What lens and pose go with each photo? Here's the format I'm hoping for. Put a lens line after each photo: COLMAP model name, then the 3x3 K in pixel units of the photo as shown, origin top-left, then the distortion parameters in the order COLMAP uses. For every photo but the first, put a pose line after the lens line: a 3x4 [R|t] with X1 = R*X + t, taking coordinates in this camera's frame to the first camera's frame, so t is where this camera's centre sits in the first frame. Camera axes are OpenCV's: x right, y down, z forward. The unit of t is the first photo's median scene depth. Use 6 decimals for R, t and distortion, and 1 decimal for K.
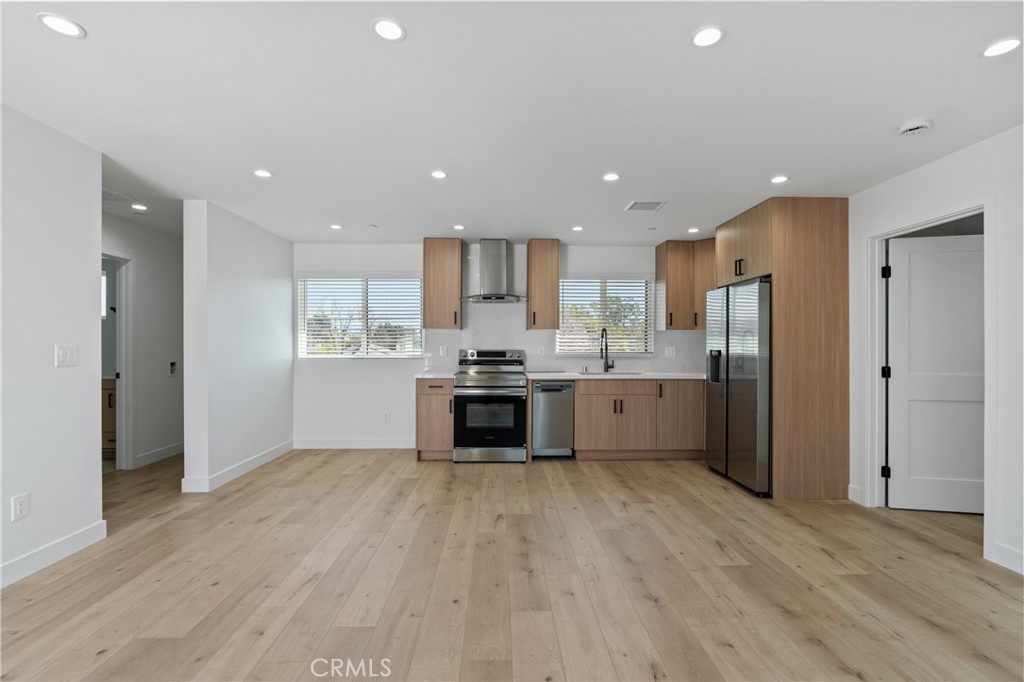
lens RADIAL K [[453.6, 0, 513.3], [0, 453.6, 347.9], [0, 0, 1]] dist [-0.003391, 0.000191]
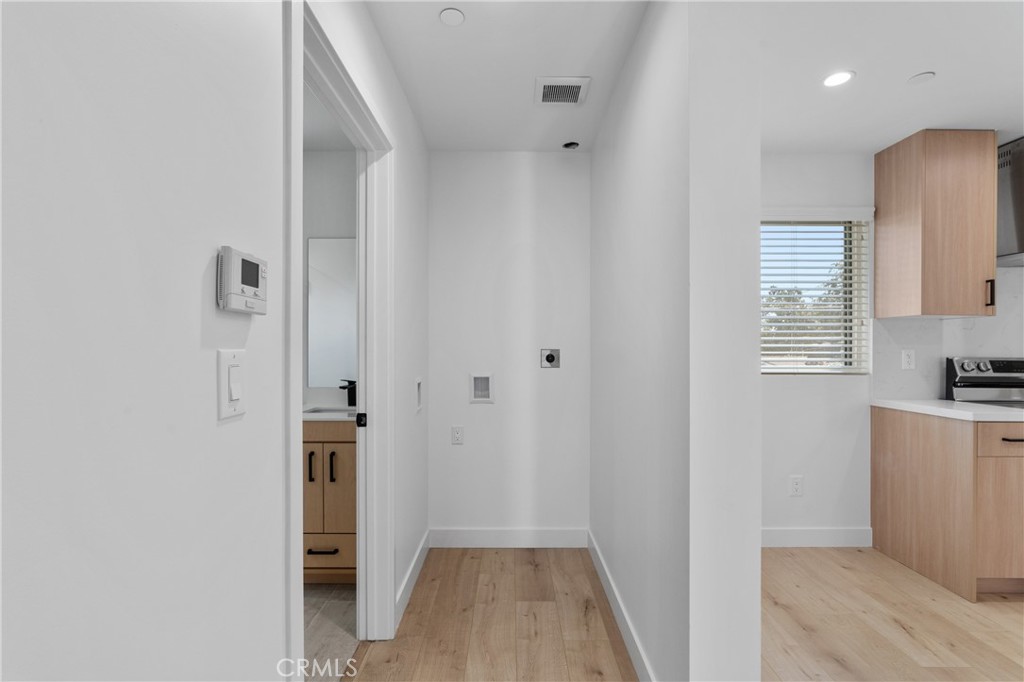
lens RADIAL K [[453.6, 0, 513.3], [0, 453.6, 347.9], [0, 0, 1]] dist [-0.003391, 0.000191]
pose [[0.999514, 0.001041, -0.031158, -0.874343], [-0.001131, 0.999995, -0.002852, -0.005879], [0.031154, 0.002886, 0.999510, 0.701885]]
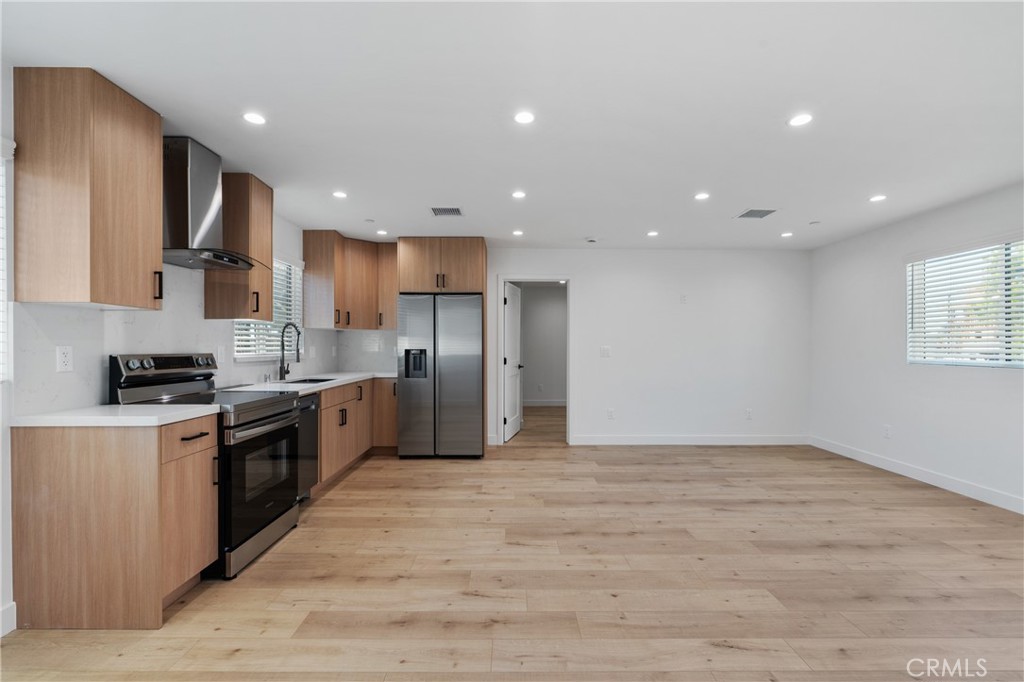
lens RADIAL K [[453.6, 0, 513.3], [0, 453.6, 347.9], [0, 0, 1]] dist [-0.003391, 0.000191]
pose [[0.026437, -0.006410, 0.999630, -0.807046], [0.002699, 0.999976, 0.006341, -0.005582], [-0.999647, 0.002530, 0.026454, 0.883751]]
